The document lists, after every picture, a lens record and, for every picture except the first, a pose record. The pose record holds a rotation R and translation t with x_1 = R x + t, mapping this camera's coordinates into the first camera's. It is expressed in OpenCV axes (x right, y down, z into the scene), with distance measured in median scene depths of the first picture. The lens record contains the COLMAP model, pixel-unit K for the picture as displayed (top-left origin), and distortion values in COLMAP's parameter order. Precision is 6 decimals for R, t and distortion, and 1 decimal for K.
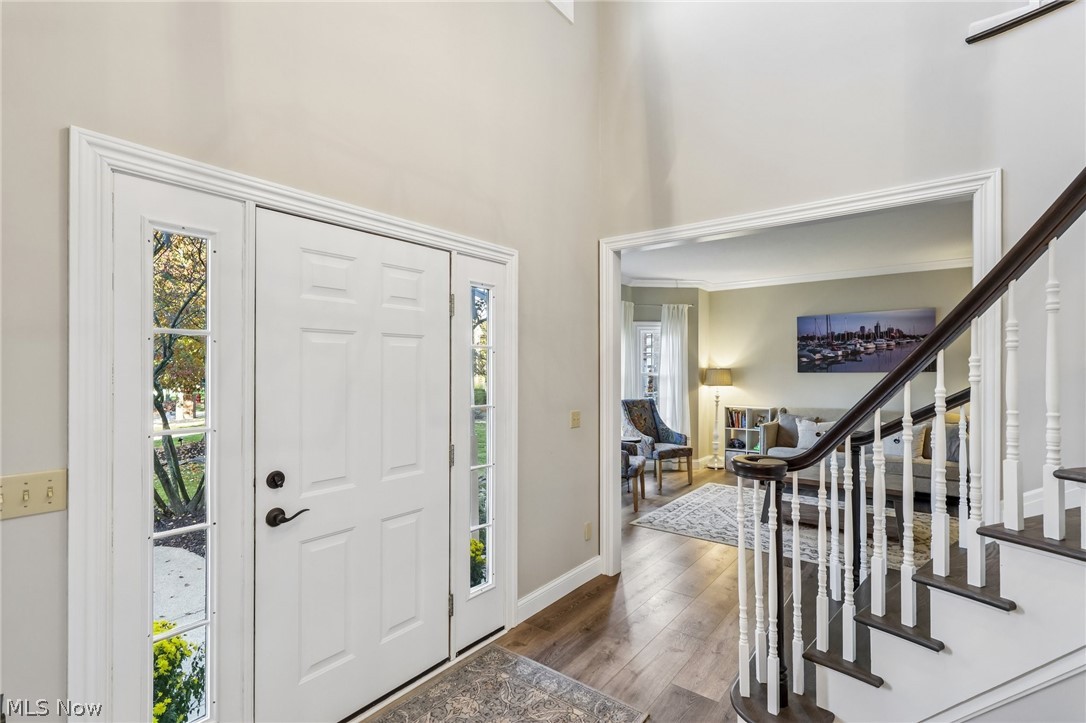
lens RADIAL K [[503.4, 0, 548.2], [0, 503.4, 362.3], [0, 0, 1]] dist [0.001386, 0.000375]
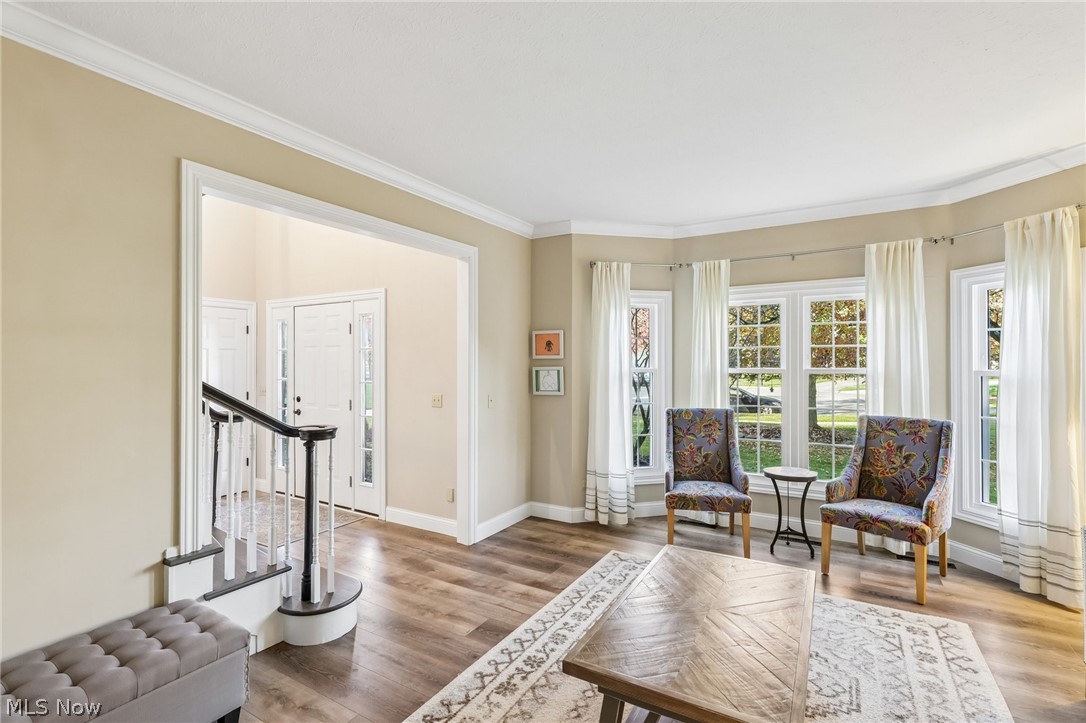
lens RADIAL K [[503.4, 0, 546.2], [0, 503.4, 357.3], [0, 0, 1]] dist [0.001386, 0.000375]
pose [[0.115886, -0.010941, -0.993202, 0.663620], [0.010161, 0.999900, -0.009829, 0.009180], [0.993211, -0.008953, 0.115986, 0.551669]]
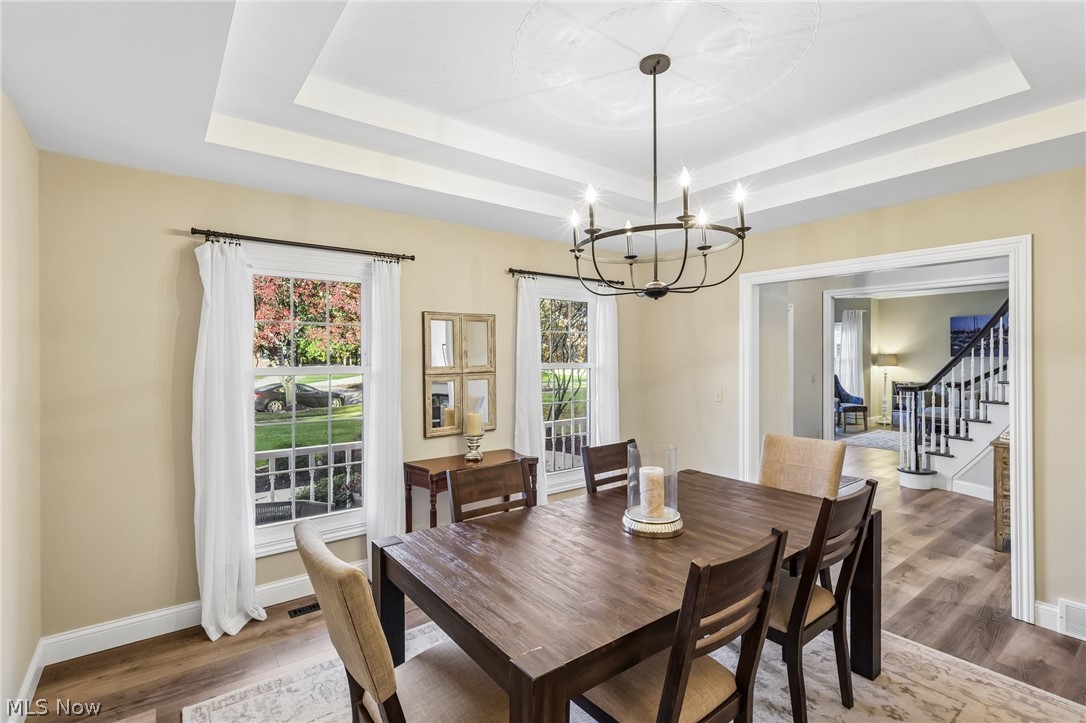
lens RADIAL K [[503.4, 0, 540.2], [0, 503.4, 356.4], [0, 0, 1]] dist [0.001386, 0.000375]
pose [[0.964595, -0.003755, -0.263709, -0.251363], [0.008003, 0.999855, 0.015037, -0.010589], [0.263615, -0.016615, 0.964485, -0.688041]]
